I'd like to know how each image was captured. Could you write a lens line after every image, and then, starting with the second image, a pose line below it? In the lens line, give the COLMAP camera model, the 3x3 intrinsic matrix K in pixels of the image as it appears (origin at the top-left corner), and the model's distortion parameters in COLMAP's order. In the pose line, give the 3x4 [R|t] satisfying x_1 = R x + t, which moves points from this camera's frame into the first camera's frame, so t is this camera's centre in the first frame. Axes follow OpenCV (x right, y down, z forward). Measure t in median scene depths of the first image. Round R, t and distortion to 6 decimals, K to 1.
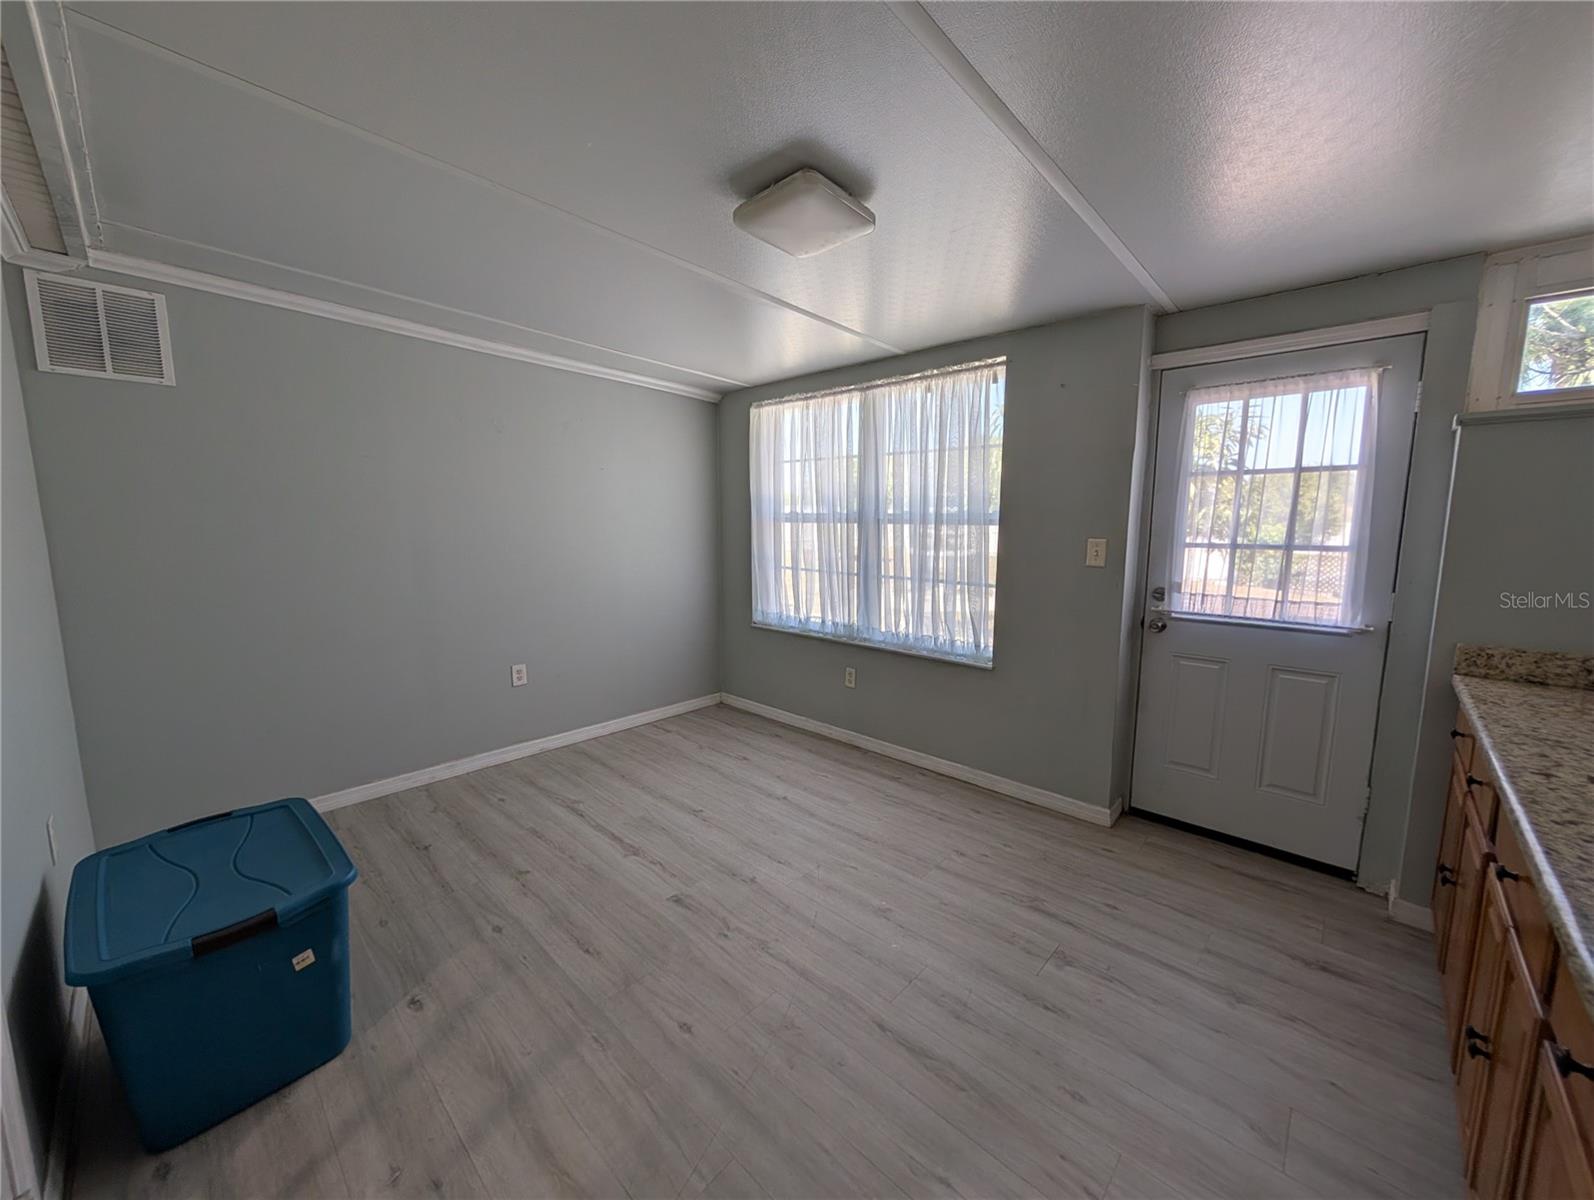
lens RADIAL K [[606.1, 0, 796.0], [0, 606.1, 599.4], [0, 0, 1]] dist [0.000240, 0.000343]
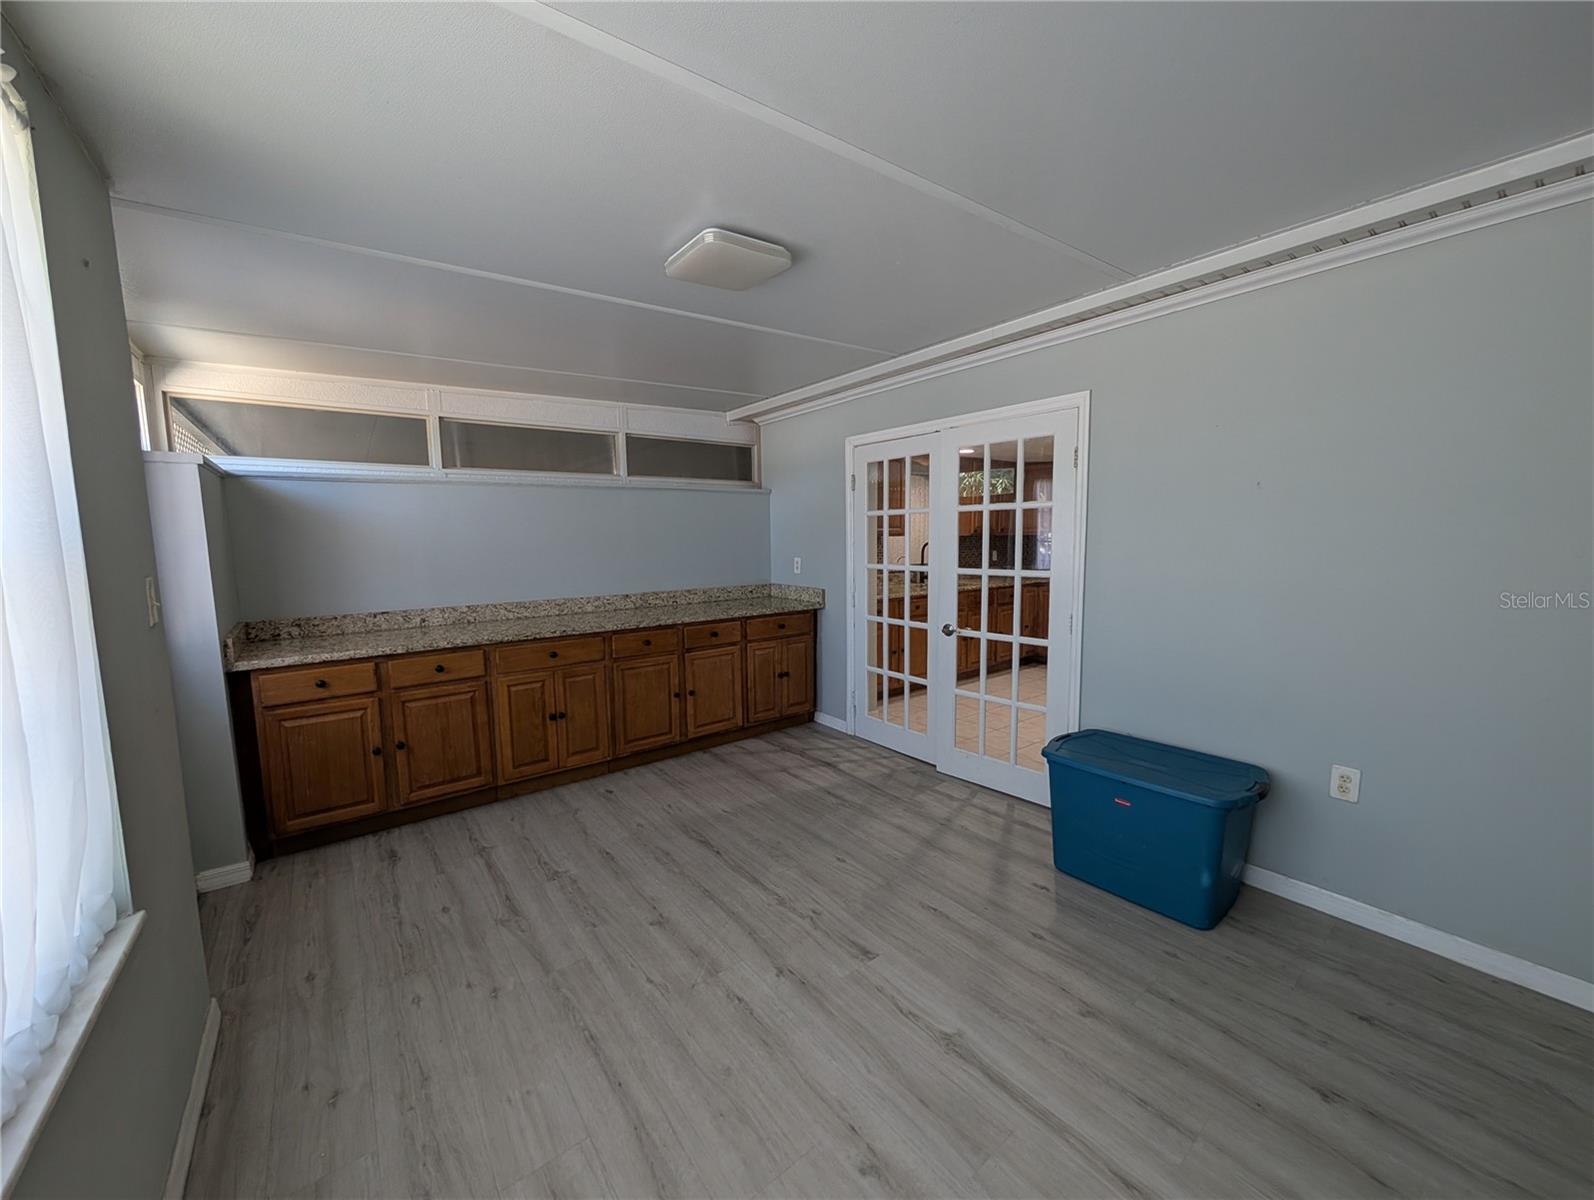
lens RADIAL K [[606.1, 0, 796.0], [0, 606.1, 599.4], [0, 0, 1]] dist [0.000240, 0.000343]
pose [[-0.988051, -0.006607, 0.153988, -0.224232], [0.030496, 0.970949, 0.237337, -0.231696], [-0.151082, 0.239197, -0.959145, 1.732025]]
